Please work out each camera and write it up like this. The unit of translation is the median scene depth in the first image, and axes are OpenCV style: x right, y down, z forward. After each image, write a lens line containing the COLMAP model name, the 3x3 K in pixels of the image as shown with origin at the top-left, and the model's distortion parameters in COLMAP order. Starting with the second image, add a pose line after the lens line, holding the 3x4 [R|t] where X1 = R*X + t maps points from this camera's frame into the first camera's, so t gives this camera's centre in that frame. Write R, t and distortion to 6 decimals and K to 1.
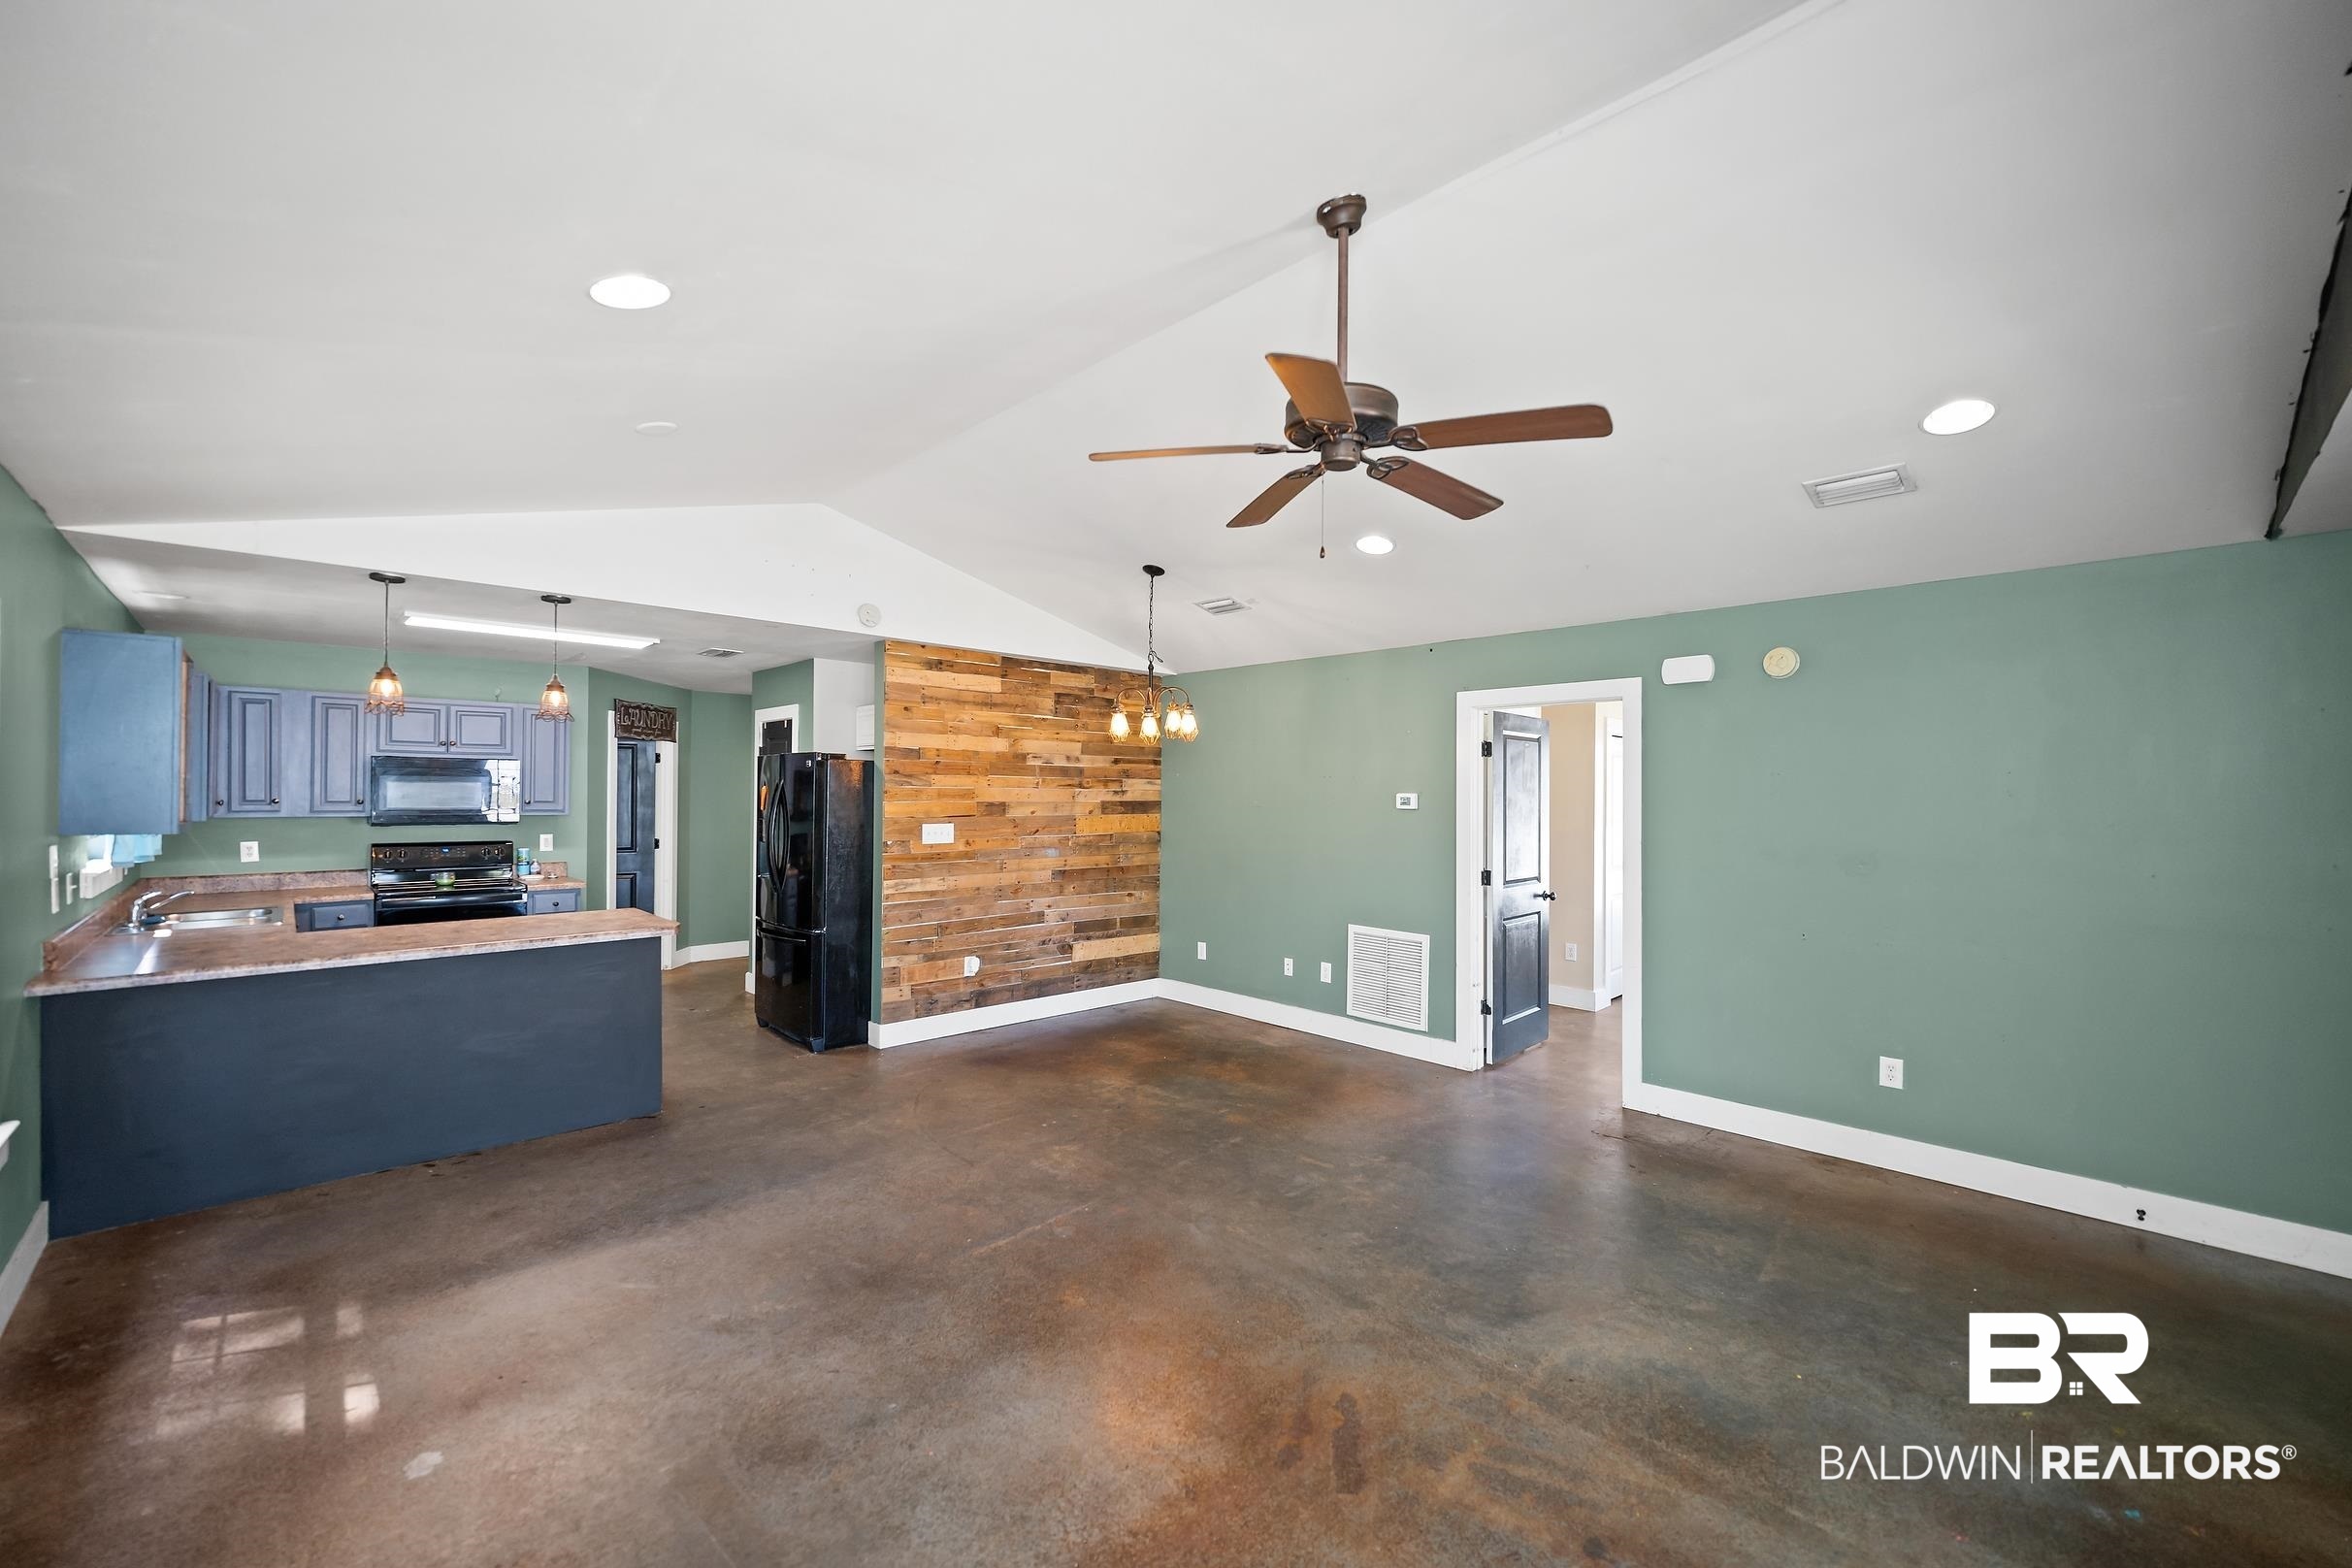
lens RADIAL K [[945.6, 0, 1160.4], [0, 945.6, 790.8], [0, 0, 1]] dist [-0.008363, 0.001060]
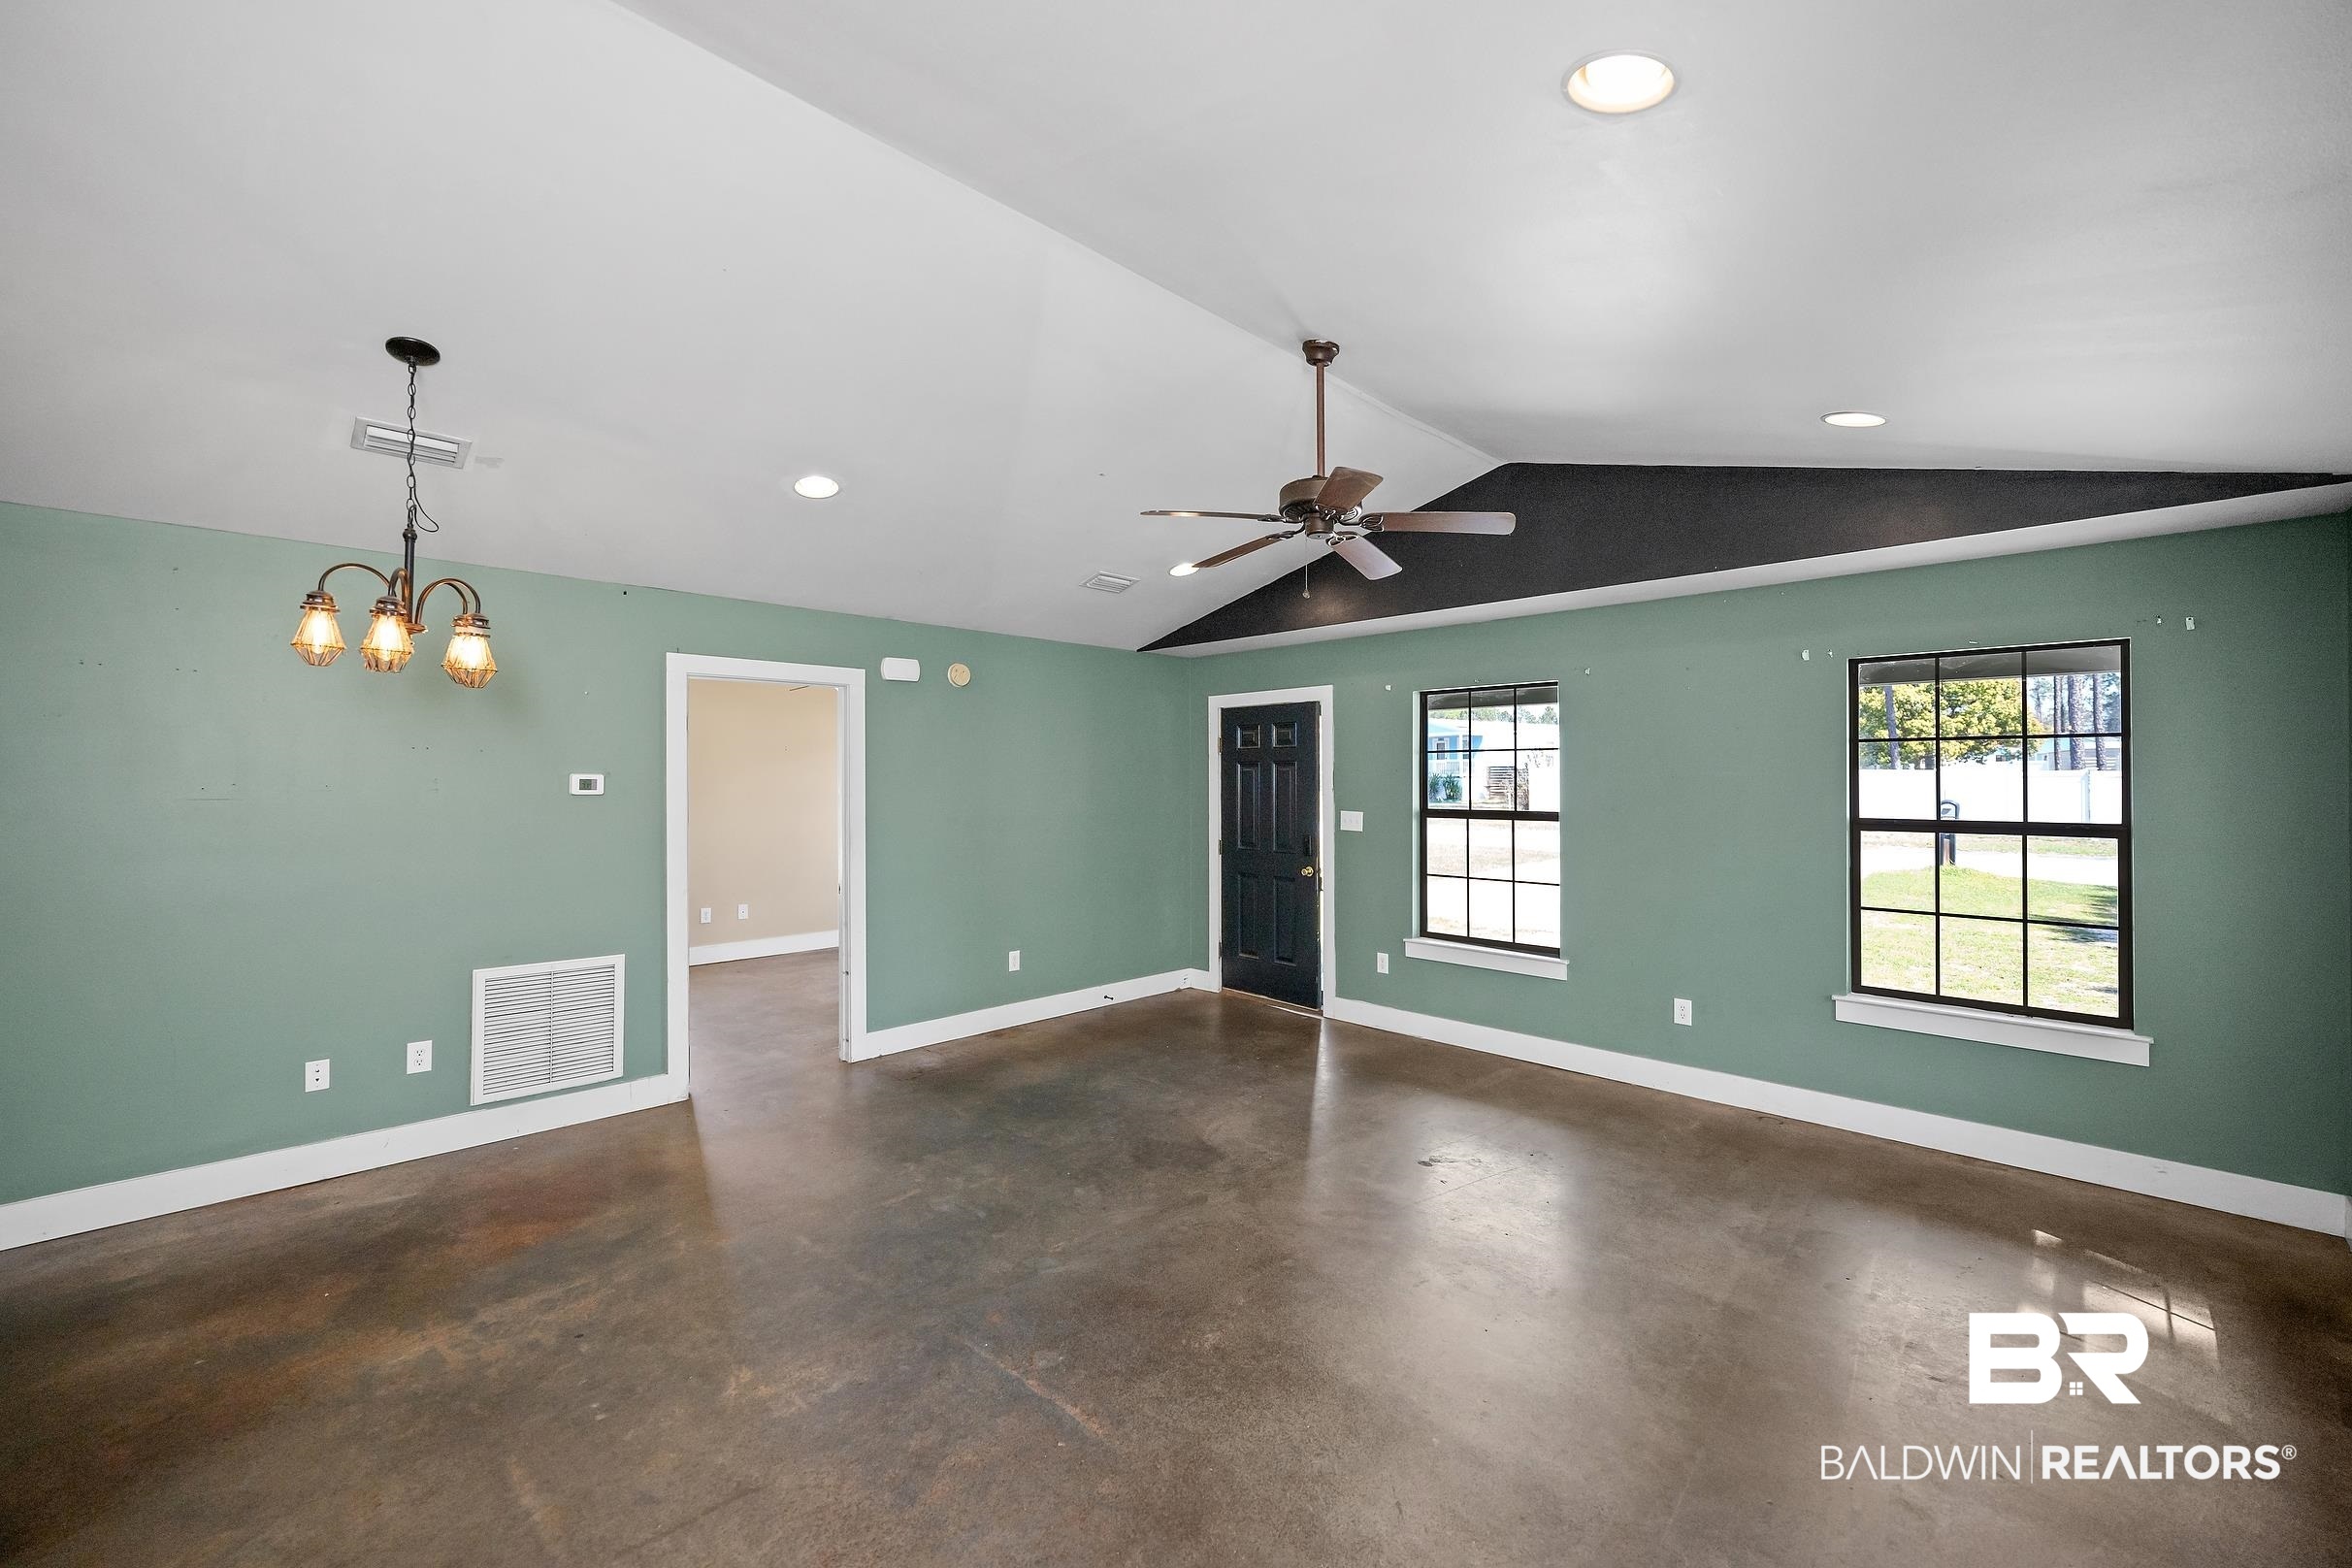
lens RADIAL K [[945.6, 0, 1191.2], [0, 945.6, 774.7], [0, 0, 1]] dist [-0.008363, 0.001060]
pose [[-0.043455, -0.004473, 0.999045, -0.488282], [-0.004096, 0.999982, 0.004299, -0.002109], [-0.999047, -0.003905, -0.043472, 0.524282]]
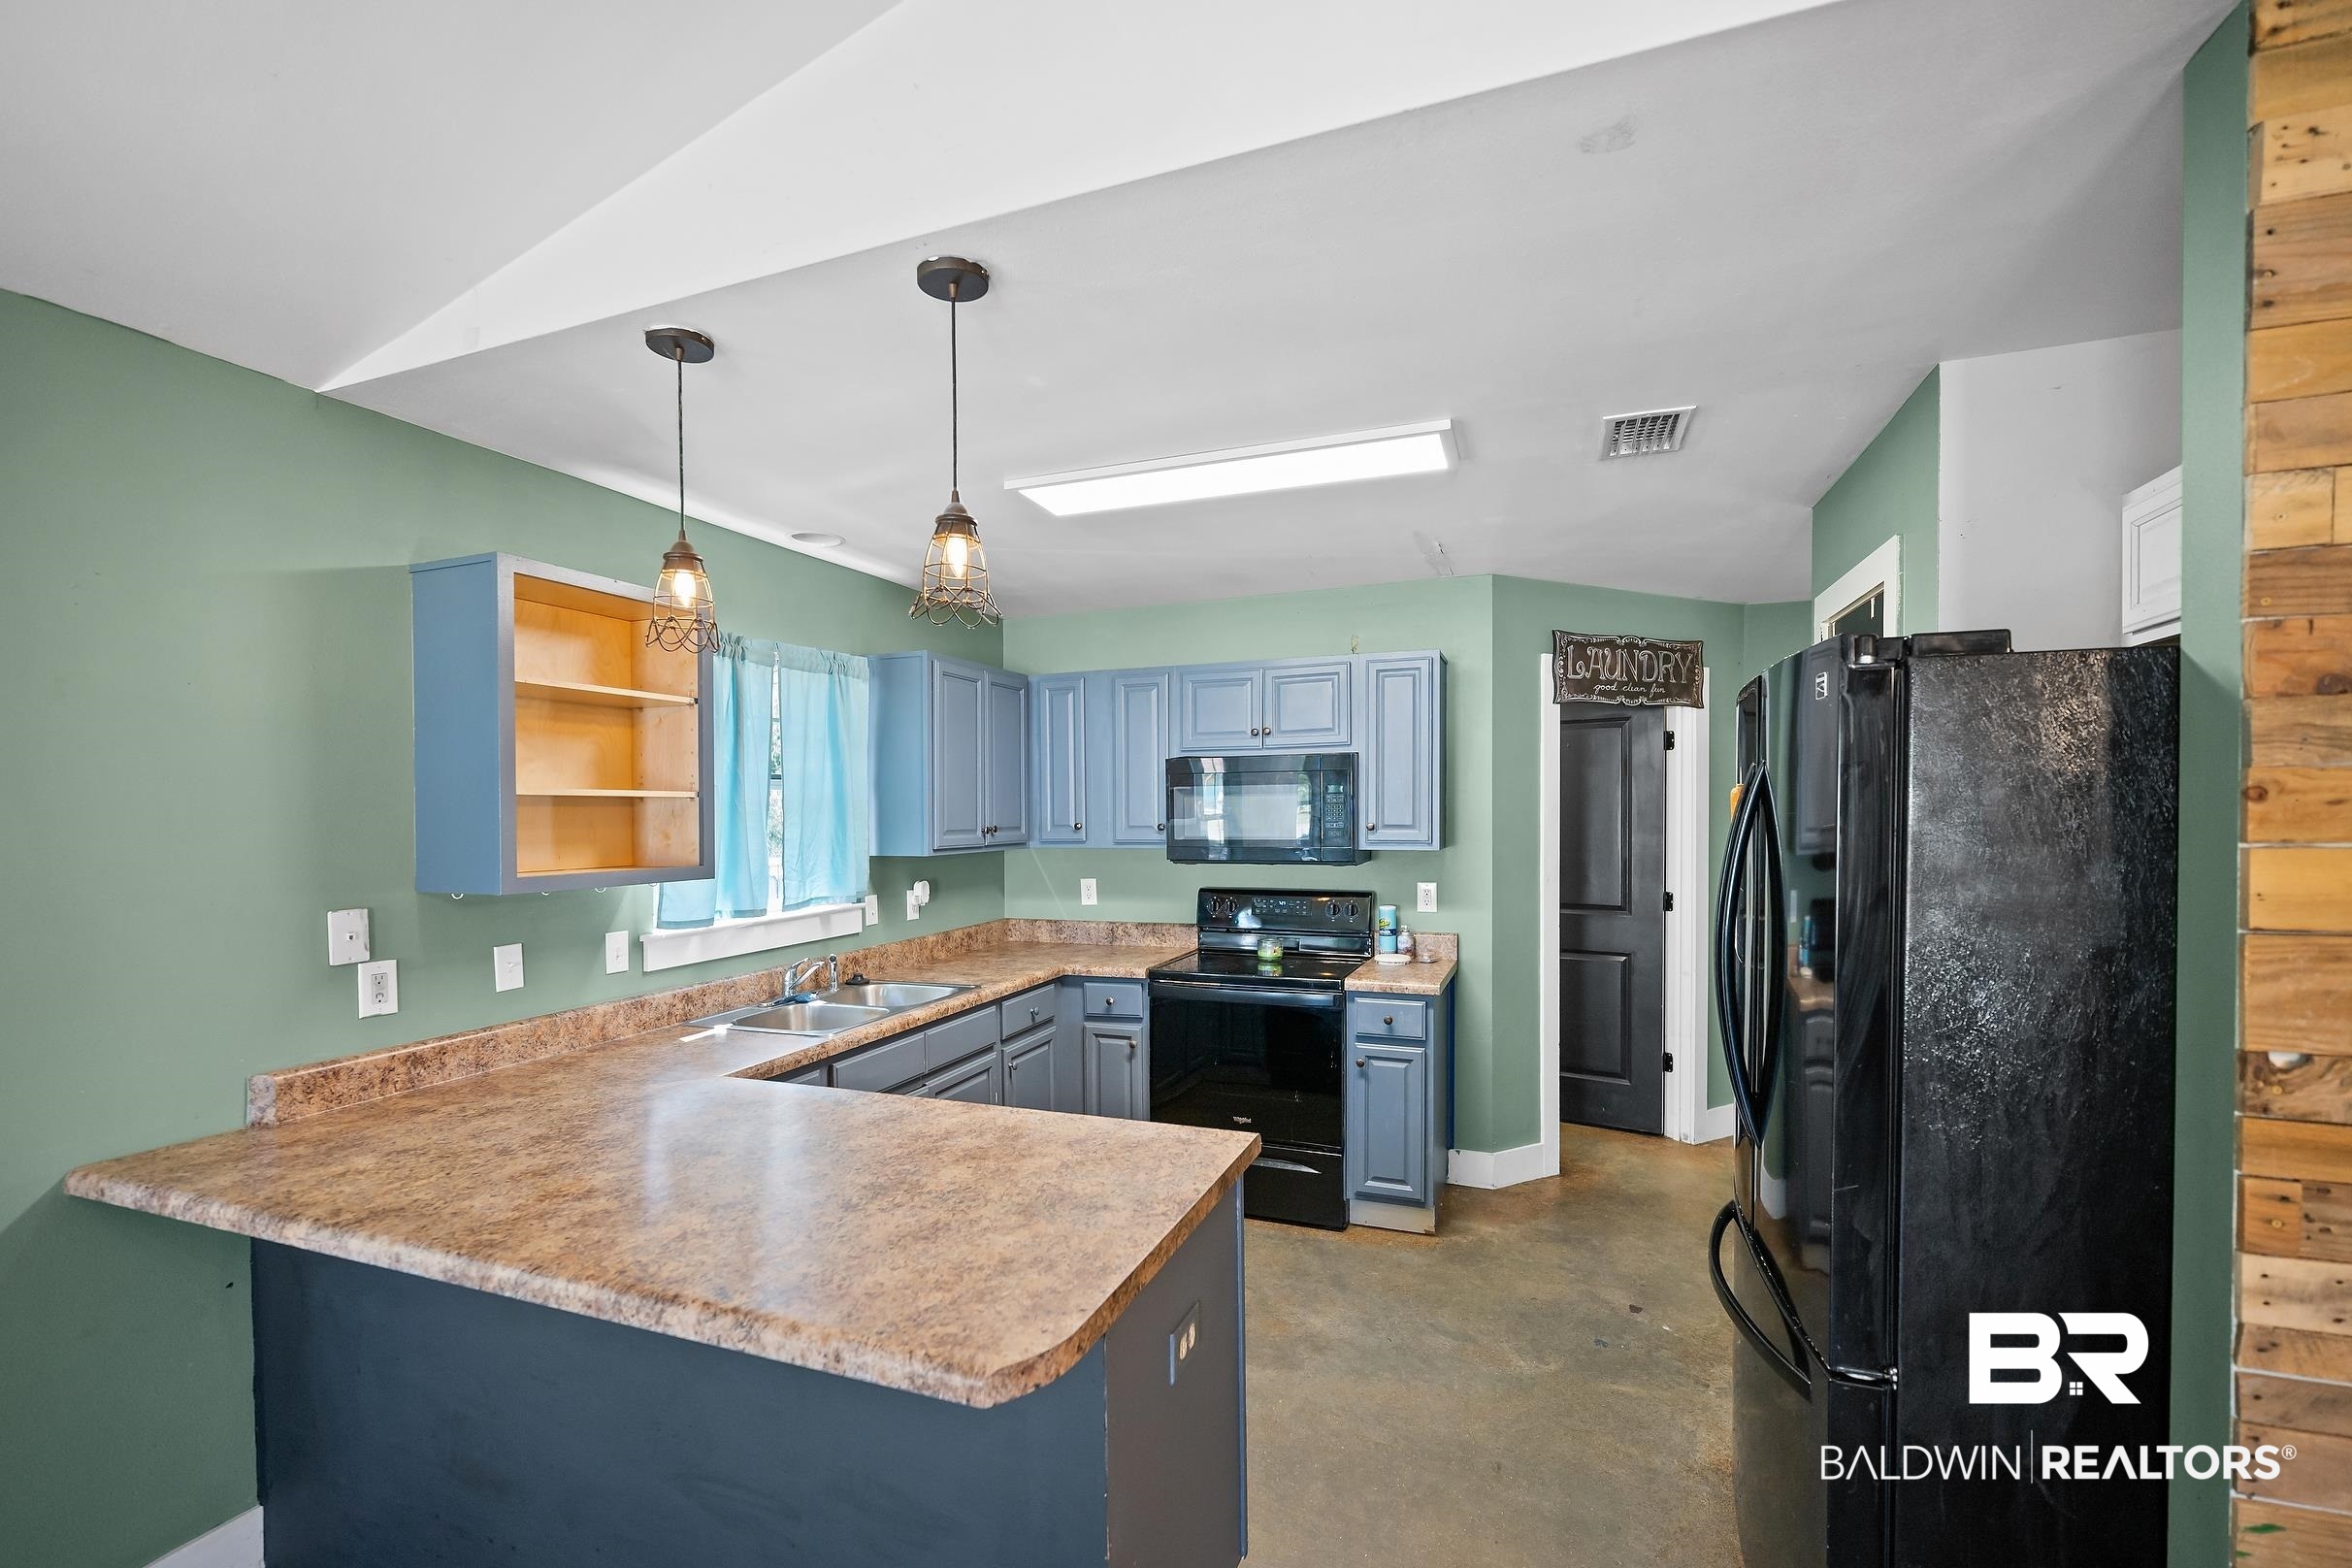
lens RADIAL K [[1013.5, 0, 1160.2], [0, 1013.5, 824.4], [0, 0, 1]] dist [-0.010460, -0.000133]
pose [[0.427658, 0.003040, -0.903936, -0.196163], [0.016222, 0.999807, 0.011037, 0.001858], [0.903795, -0.019384, 0.427526, 0.689671]]
